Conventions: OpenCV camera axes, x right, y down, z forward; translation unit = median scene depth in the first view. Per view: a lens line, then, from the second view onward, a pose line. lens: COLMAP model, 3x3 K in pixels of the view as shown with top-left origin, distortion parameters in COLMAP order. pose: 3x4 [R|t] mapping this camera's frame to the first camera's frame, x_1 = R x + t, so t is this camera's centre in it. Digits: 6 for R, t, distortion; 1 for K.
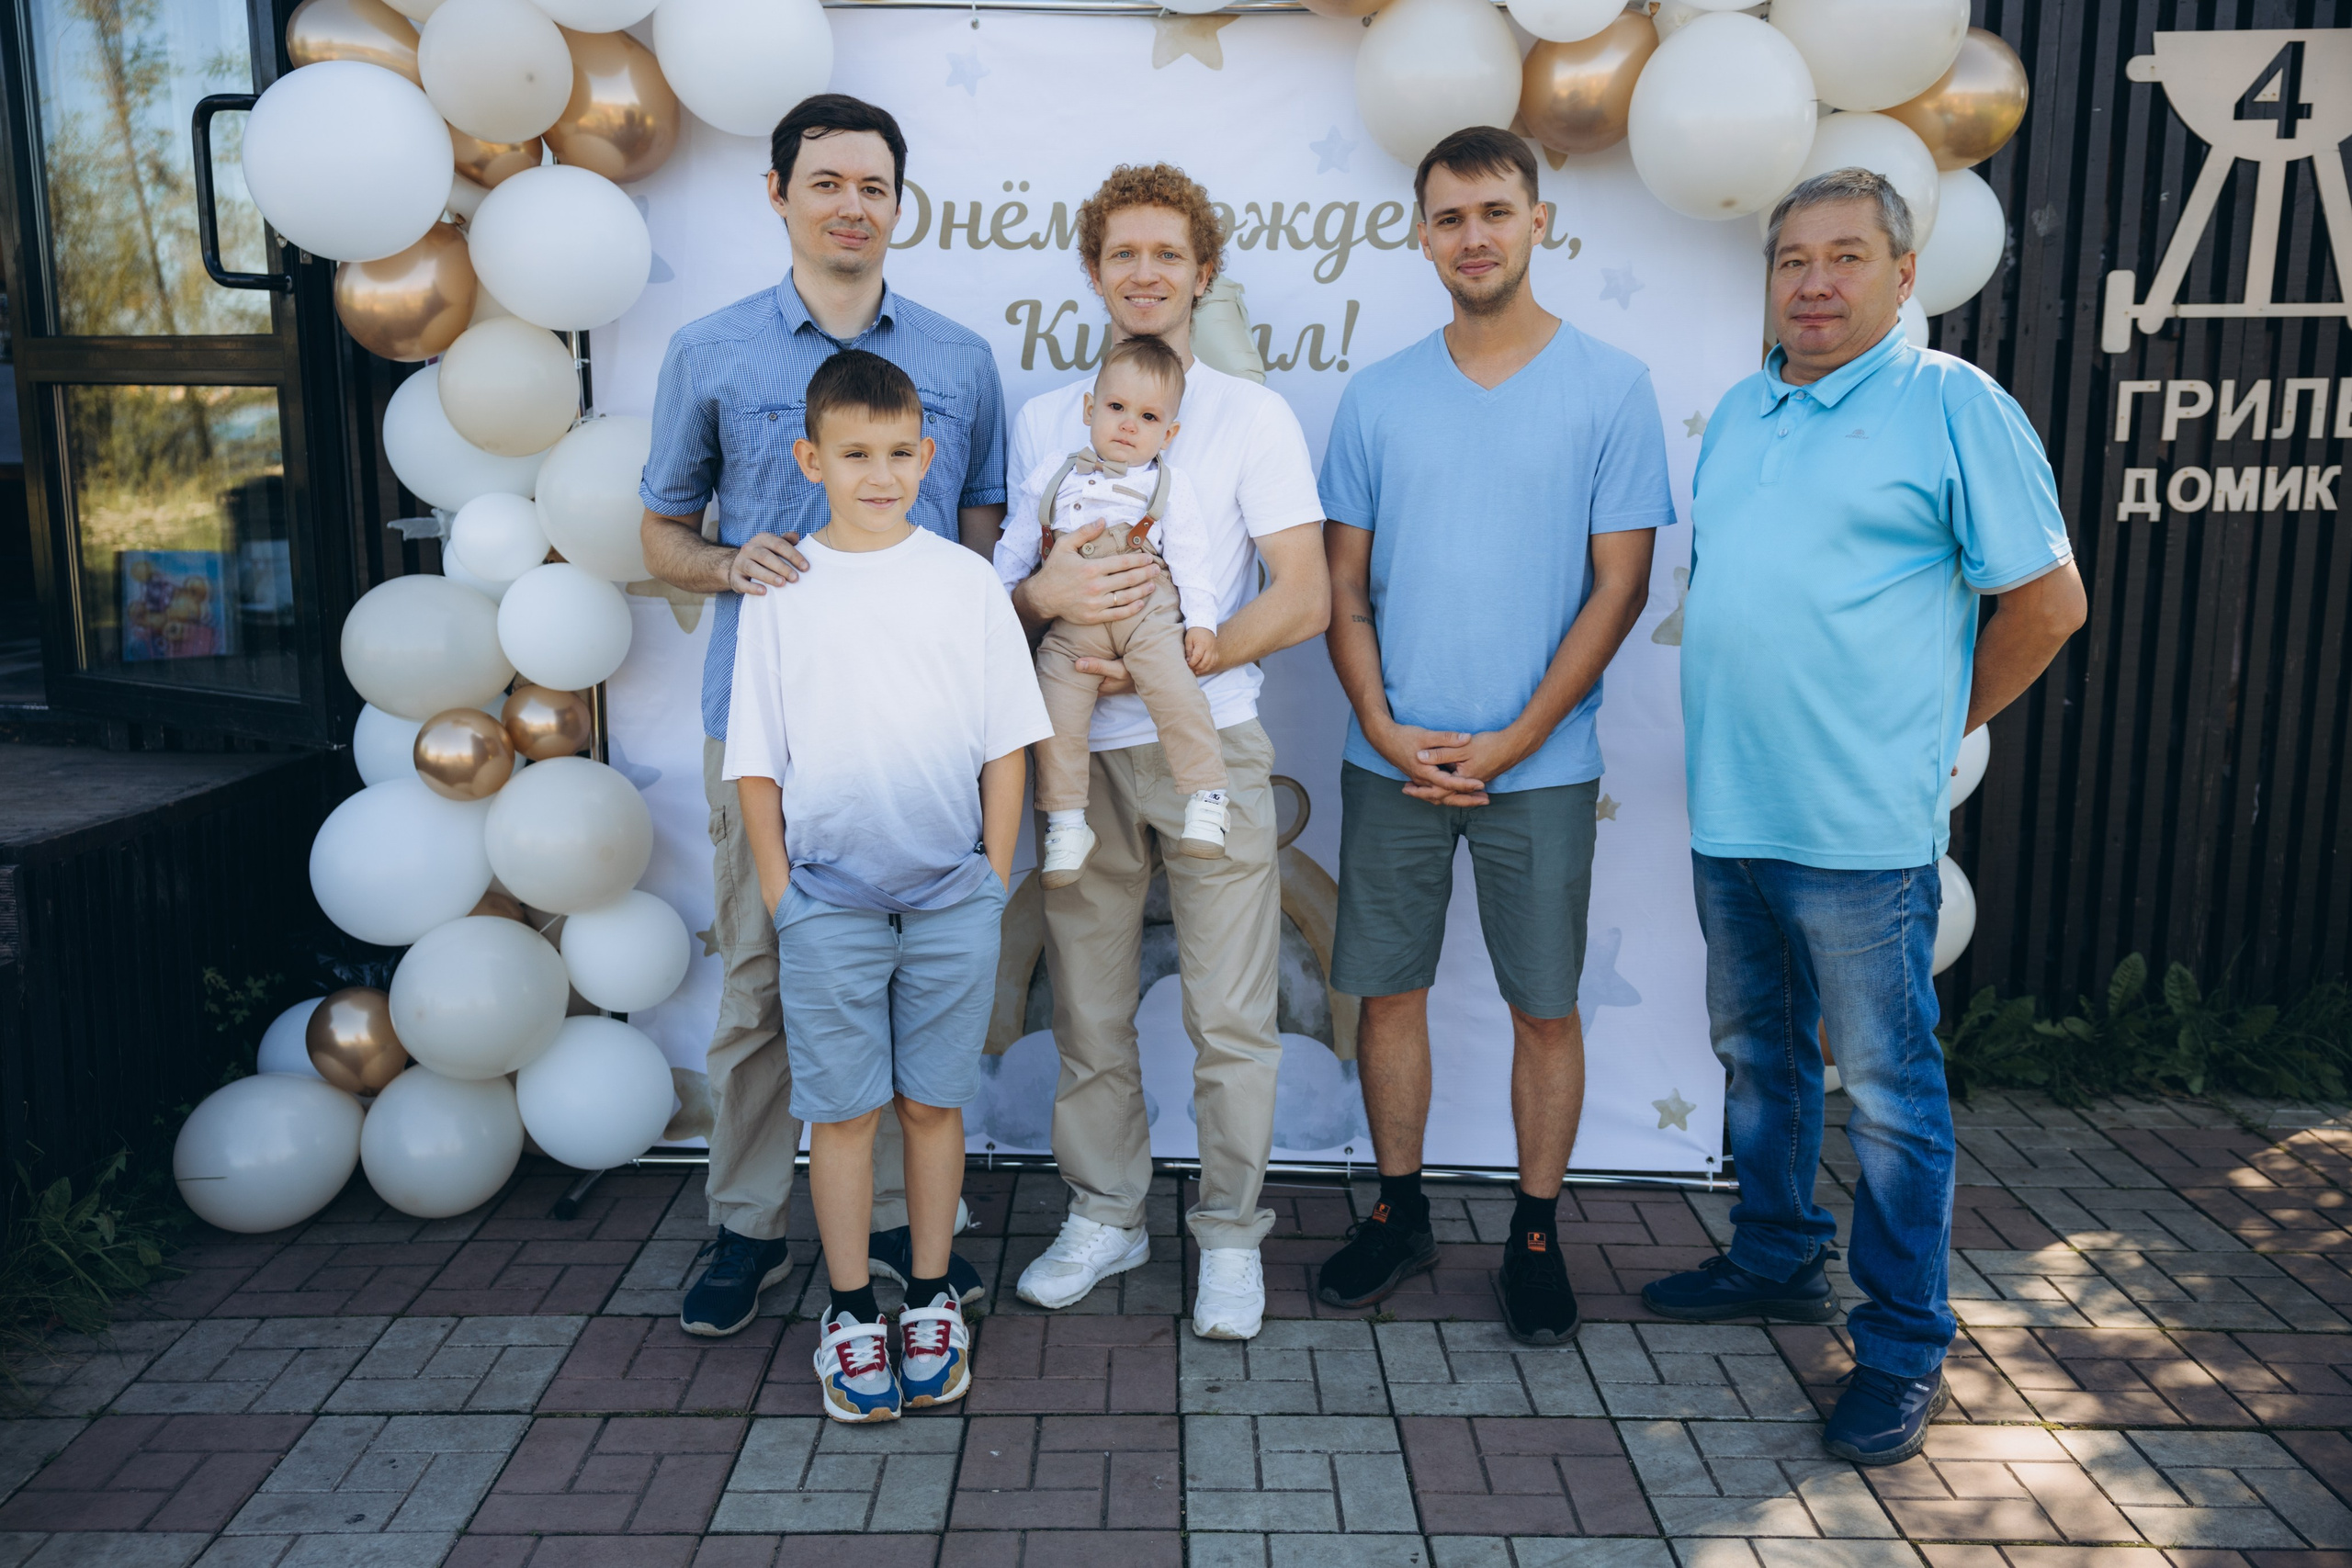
lens RADIAL K [[2008.0, 0, 1175.4], [0, 2008.0, 789.4], [0, 0, 1]] dist [0.056081, -0.009965]
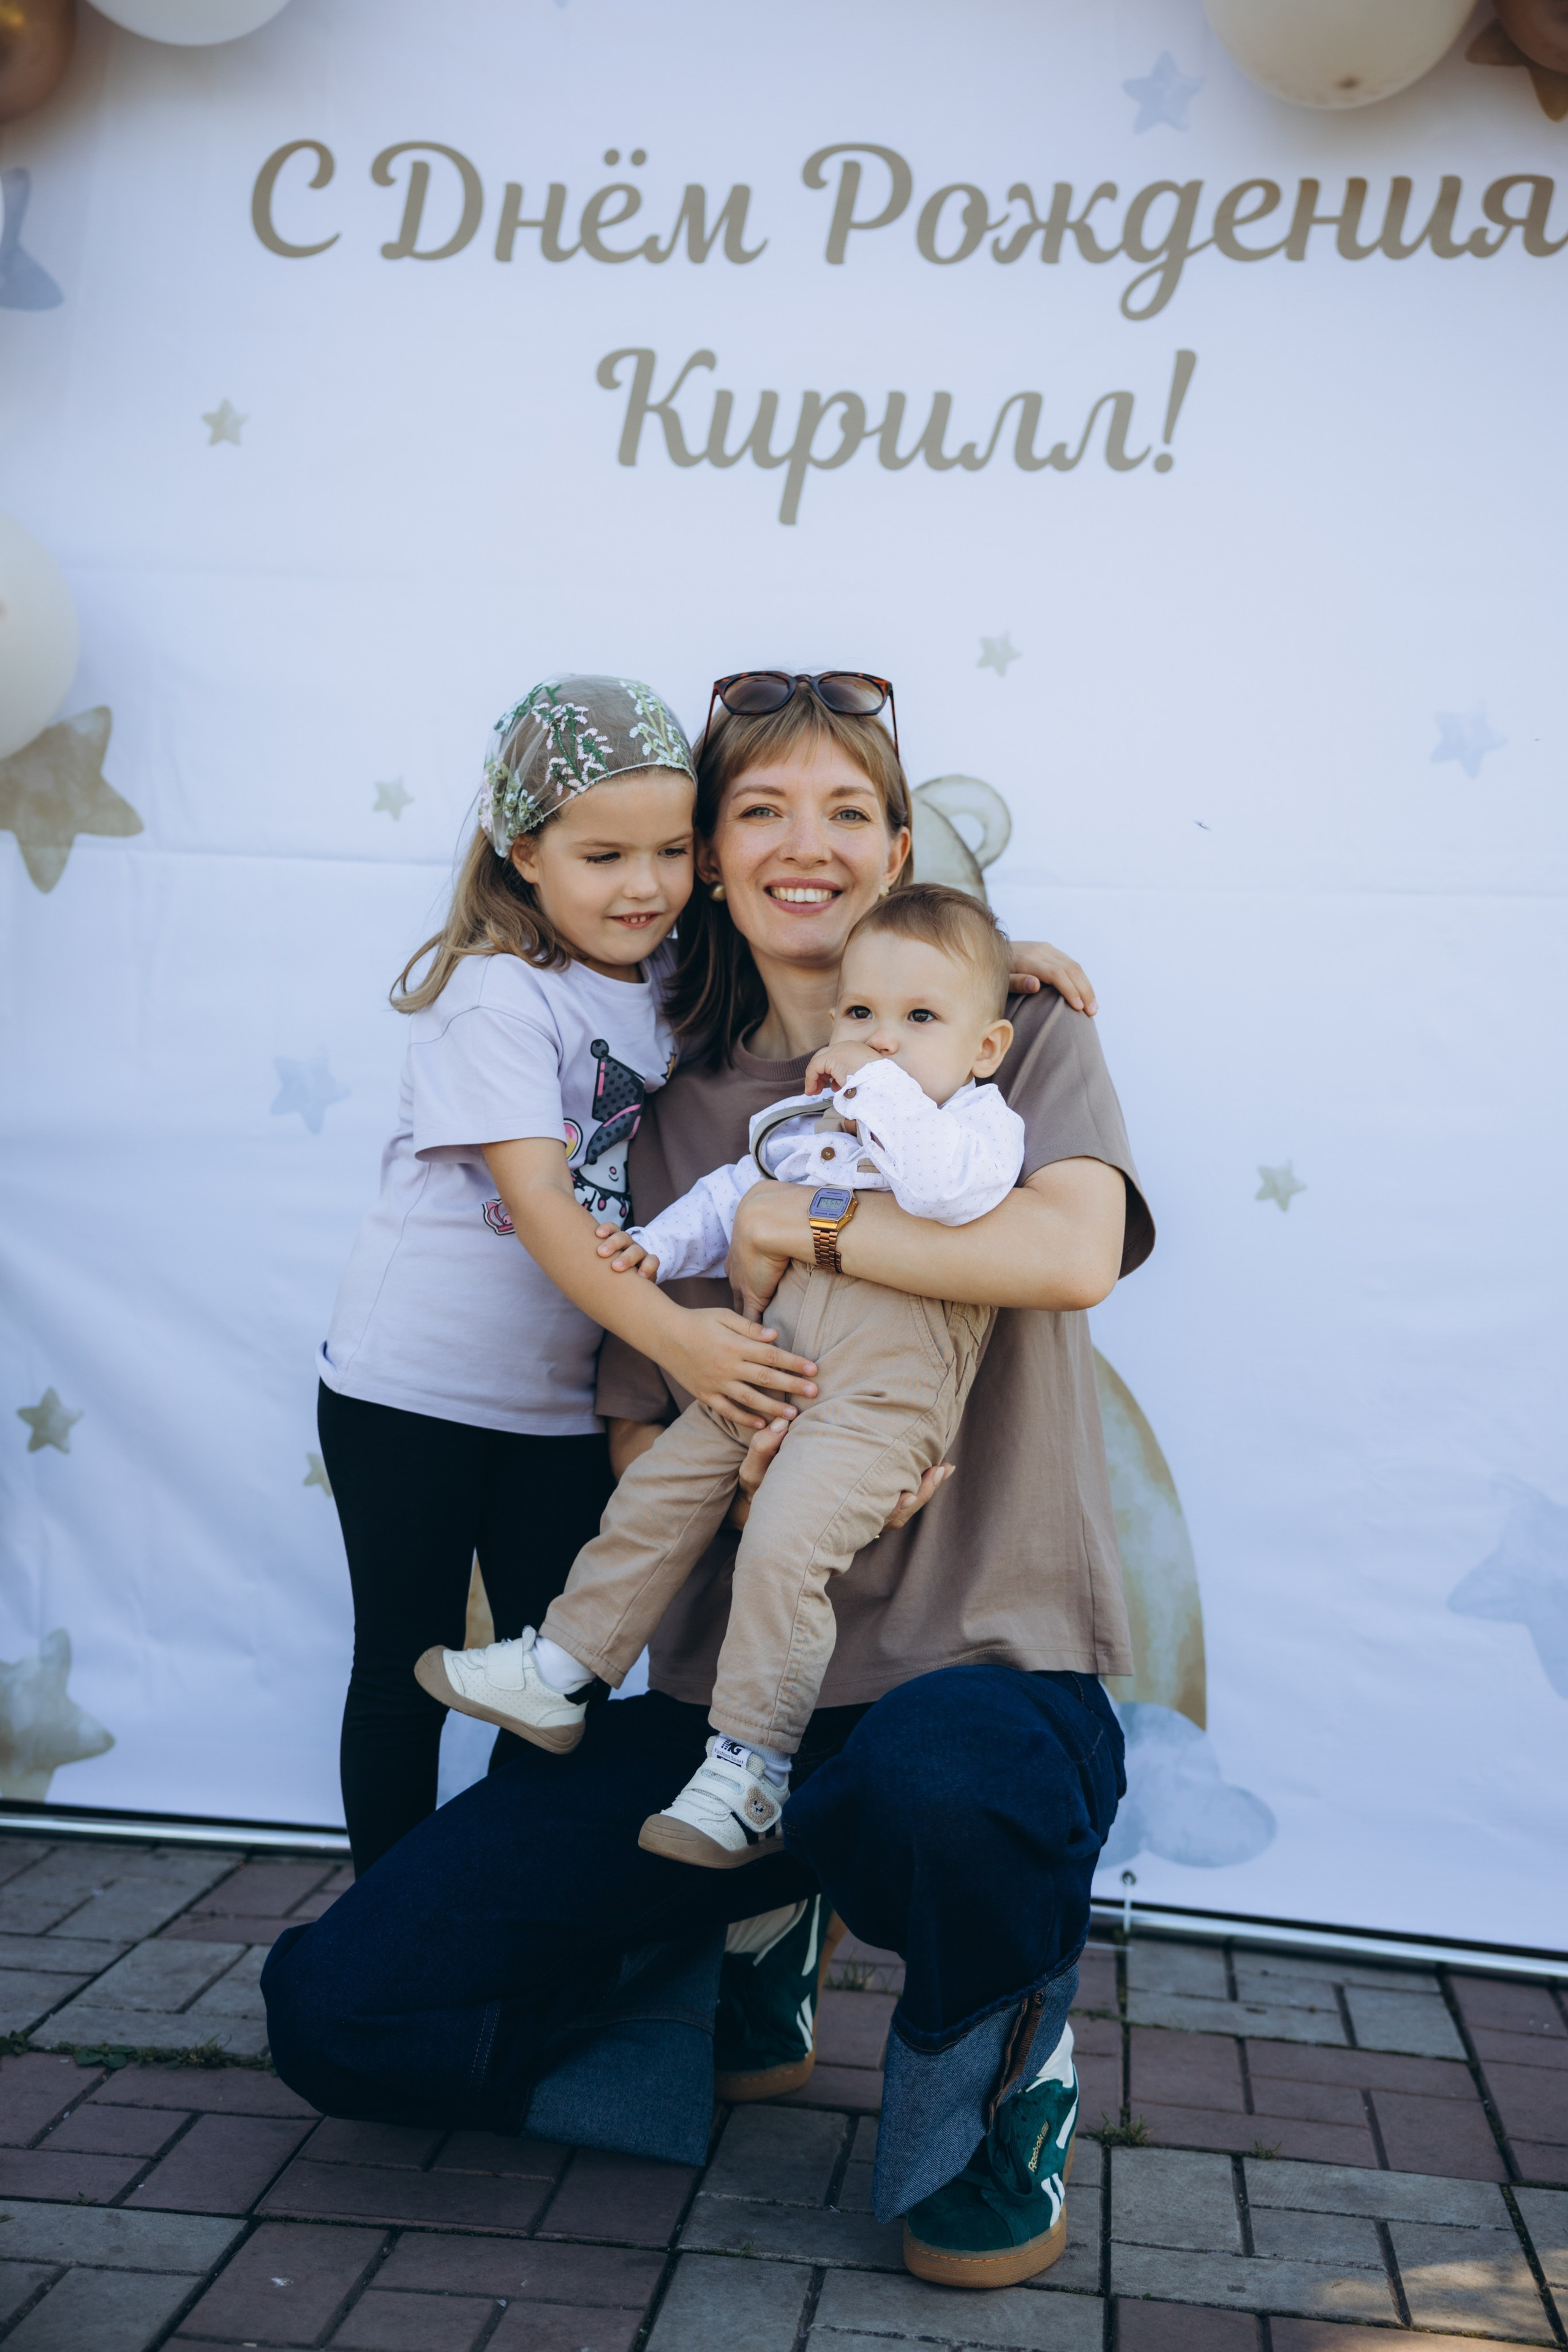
lens RADIAL K [[2873.2, 0, 784.8], [0, 2873.2, 1183.8], [0, 0, 1]] dist [0.175798, 0.000000]
pose [[0.991607, 0.045615, -0.120975, 0.087552], [-0.064696, 0.985185, -0.158825, 0.136364], [0.111938, 0.165318, 0.979867, 0.206119]]
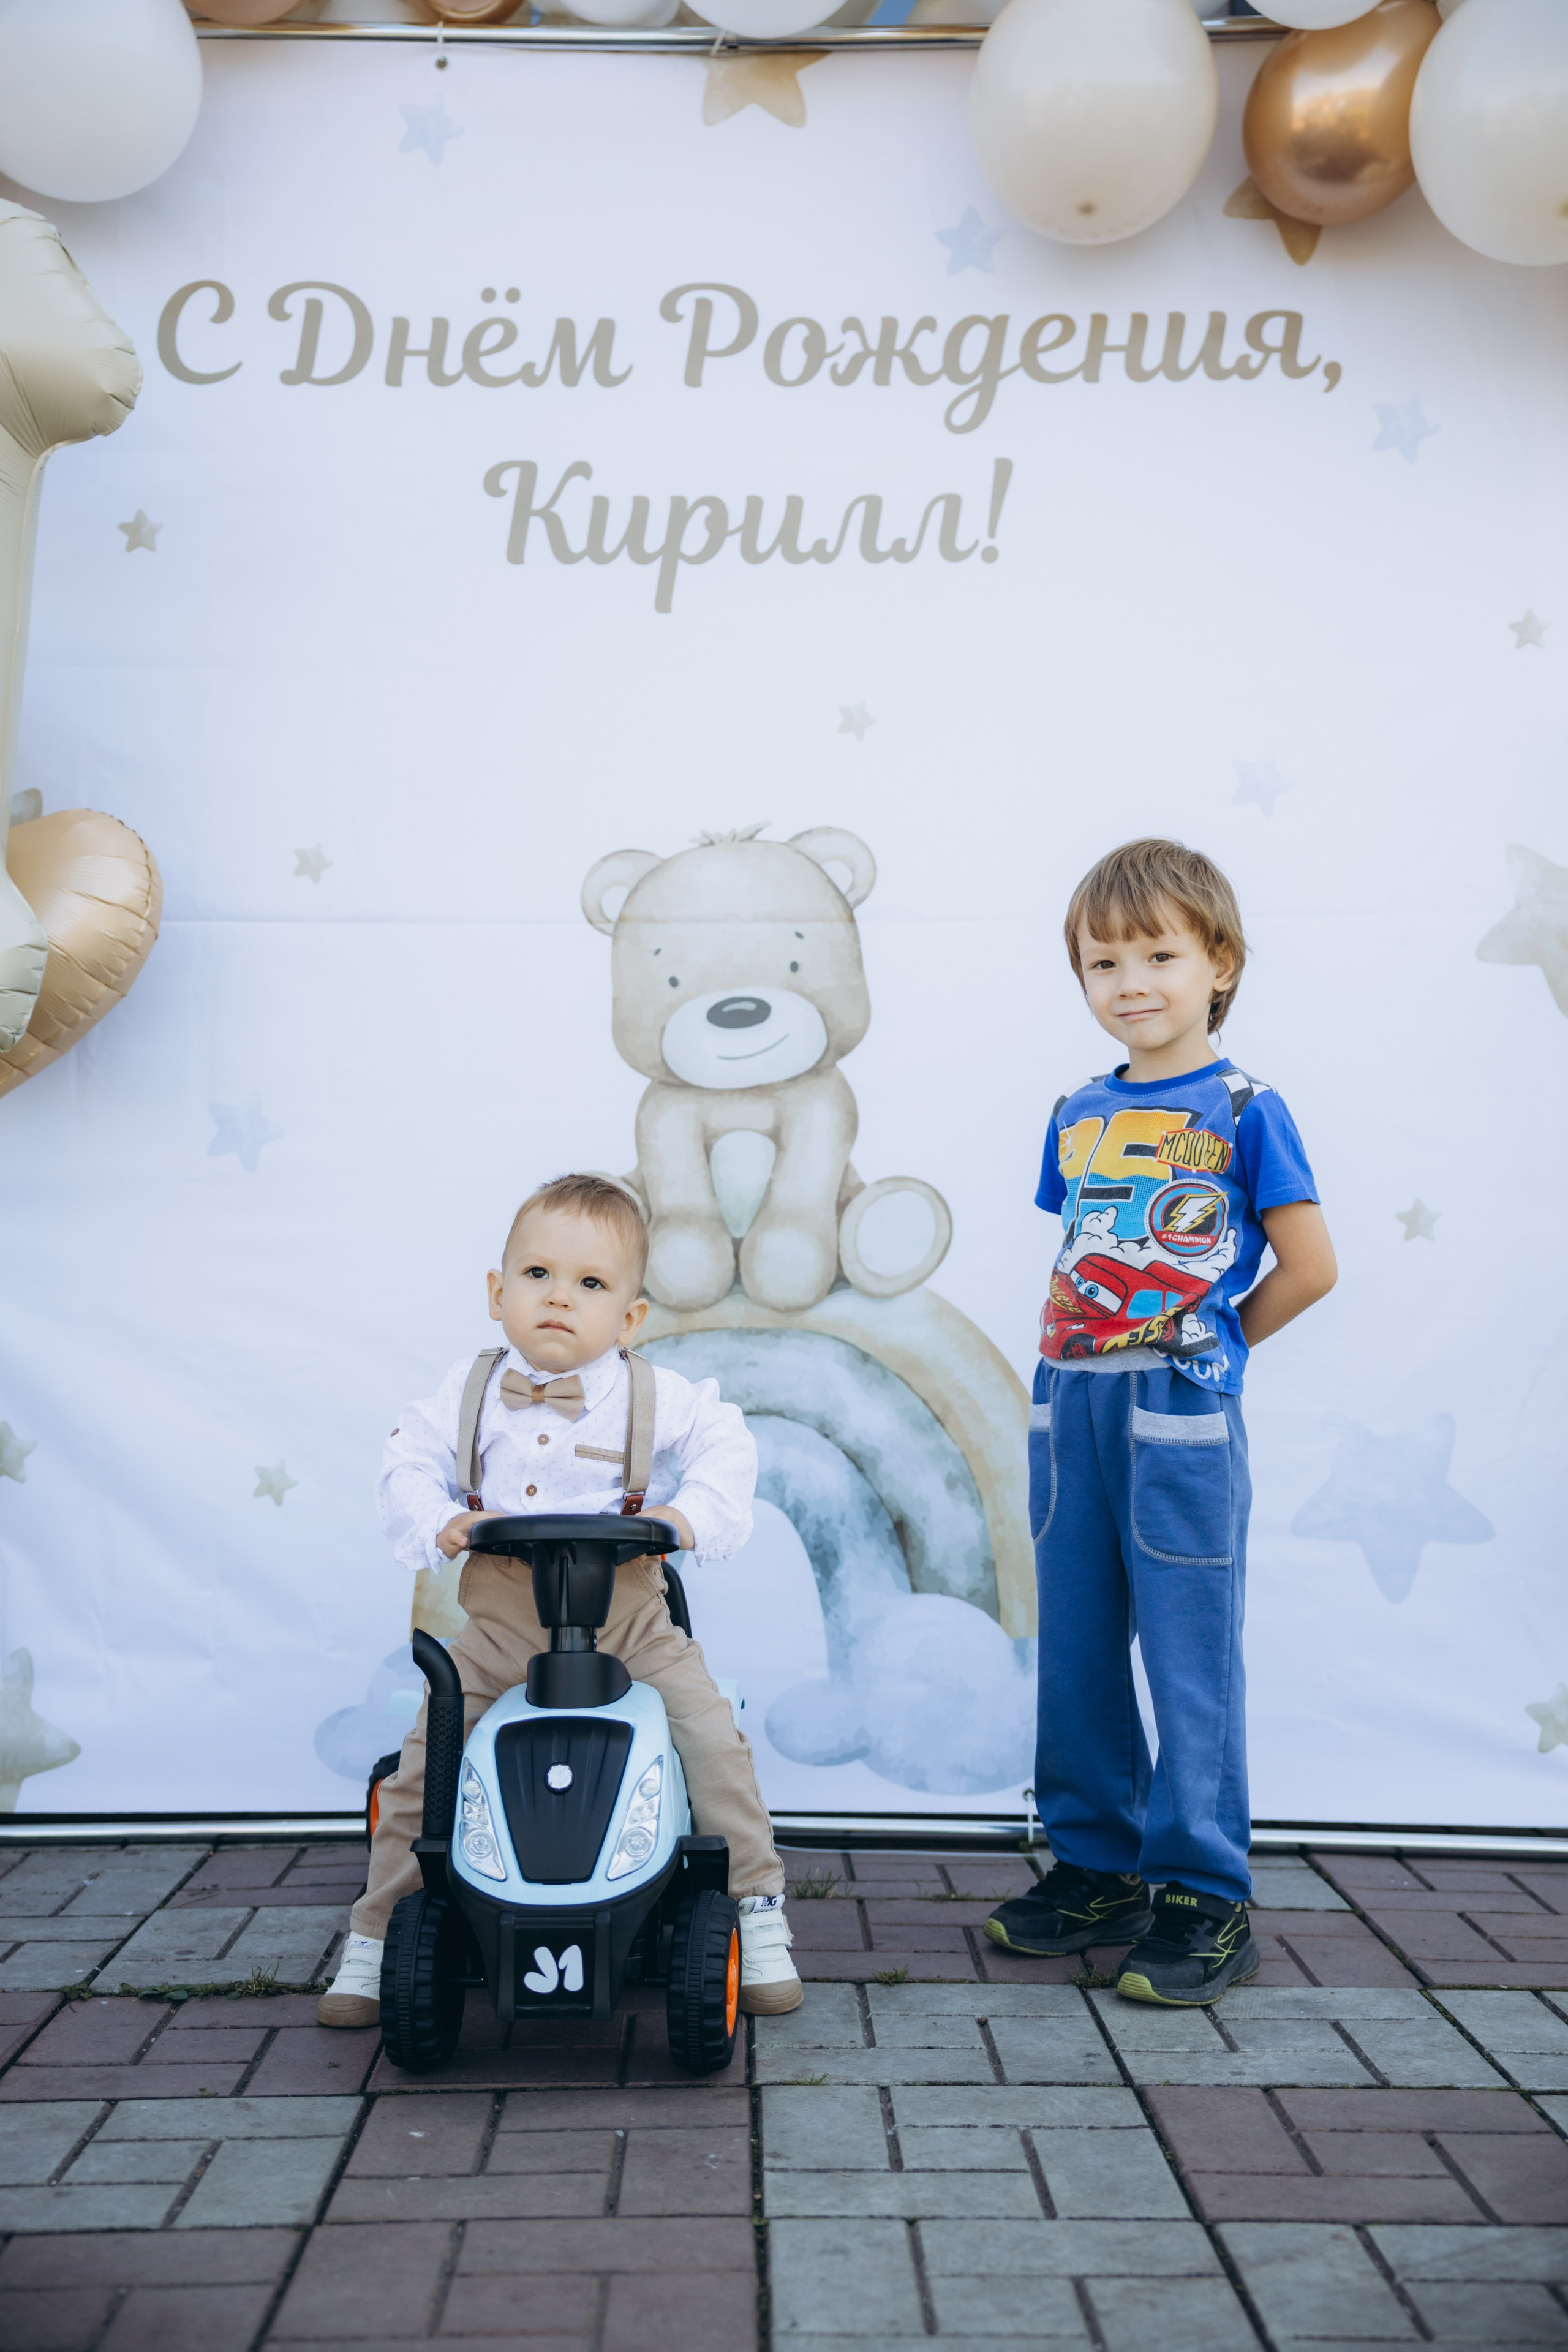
lens RADIAL K [[2733.6, 0, 785.6], [0, 2733.6, 1176.0], [0, 0, 1]] dist [0.162242, 0.000000]
pose [[0.999891, -0.005143, 0.013866, 0.001746], [0.008001, 0.976642, -0.214725, 0.190256], [-0.012438, 0.214813, 0.976576, 0.156015]]
